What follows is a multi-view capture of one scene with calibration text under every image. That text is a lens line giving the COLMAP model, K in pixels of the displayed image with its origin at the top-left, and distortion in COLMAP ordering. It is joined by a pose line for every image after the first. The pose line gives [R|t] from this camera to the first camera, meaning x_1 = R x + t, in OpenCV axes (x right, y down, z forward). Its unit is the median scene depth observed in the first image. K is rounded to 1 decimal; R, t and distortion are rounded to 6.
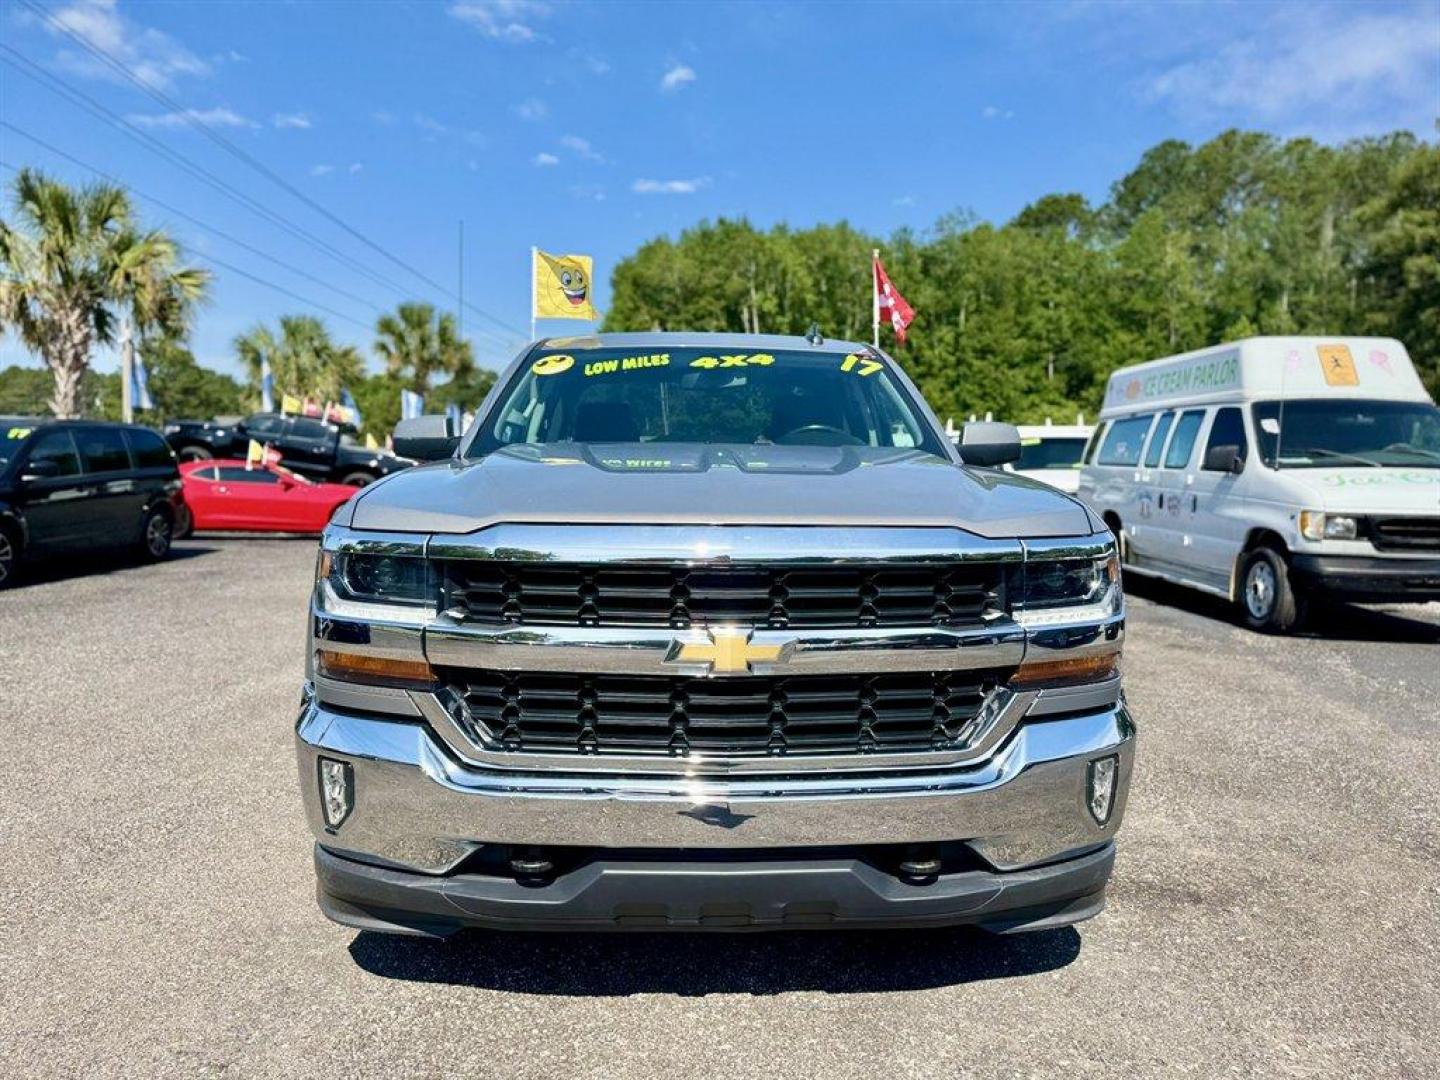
lens RADIAL K [[1033.0, 0, 720.1], [0, 1033.0, 538.5], [0, 0, 1]] dist [-0.005870, 0.001957]
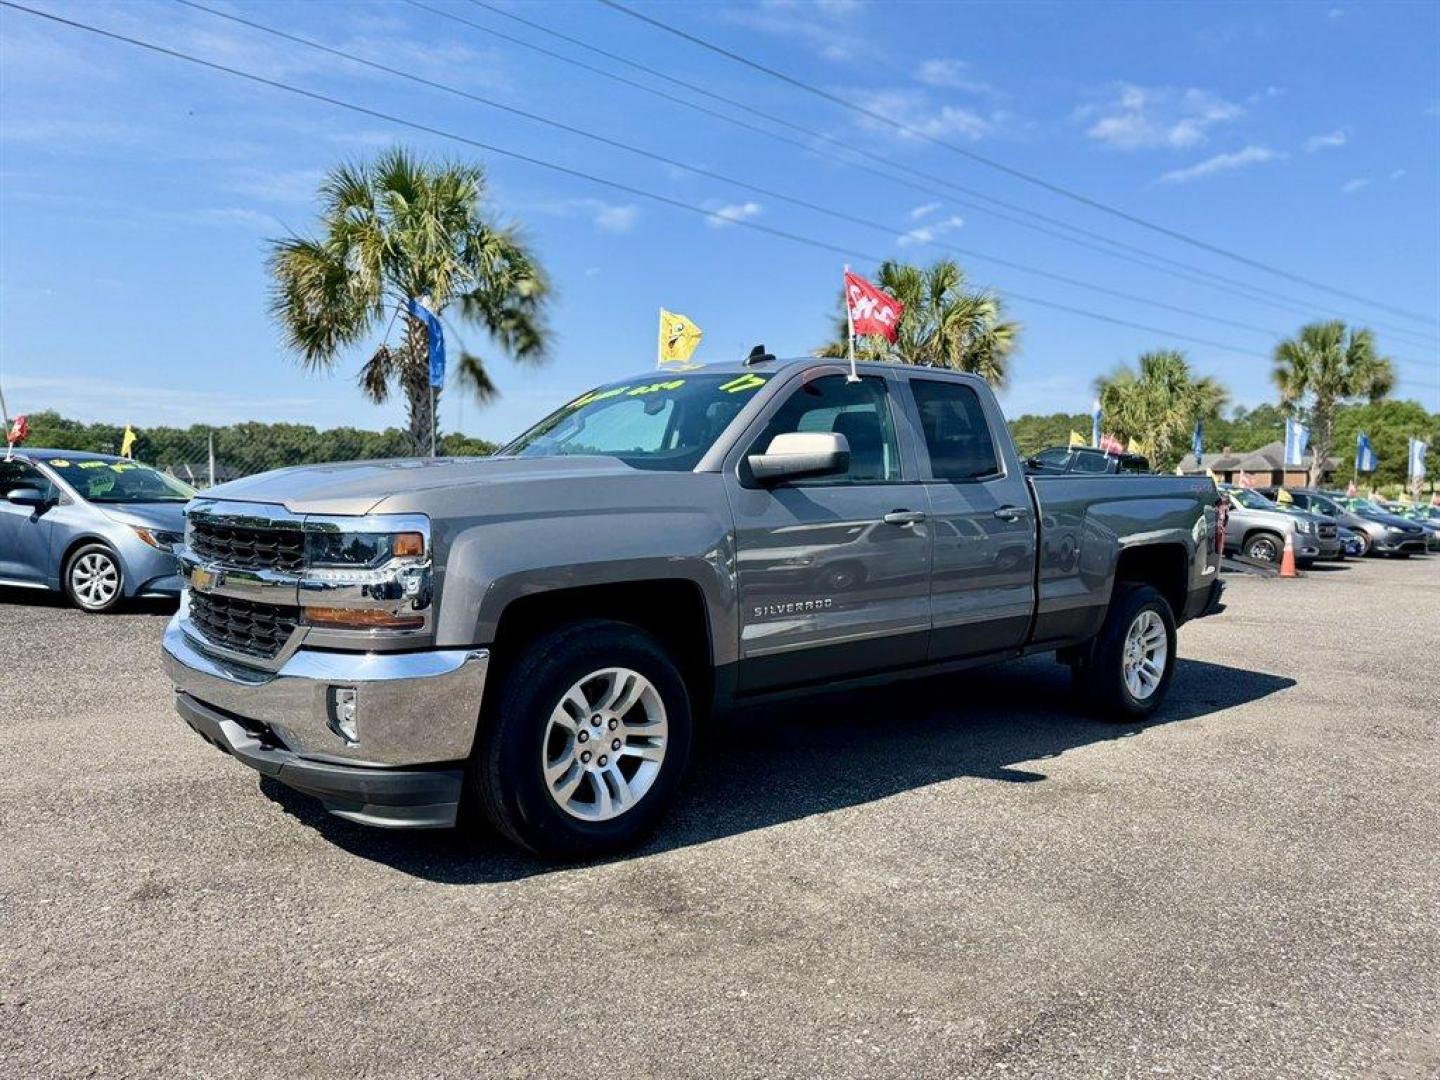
lens RADIAL K [[1033.0, 0, 724.2], [0, 1033.0, 536.4], [0, 0, 1]] dist [-0.005870, 0.001957]
pose [[0.618585, 0.036285, -0.784879, 0.243347], [-0.066189, 0.997789, -0.006037, 0.000380], [0.782925, 0.055684, 0.619619, 0.084401]]
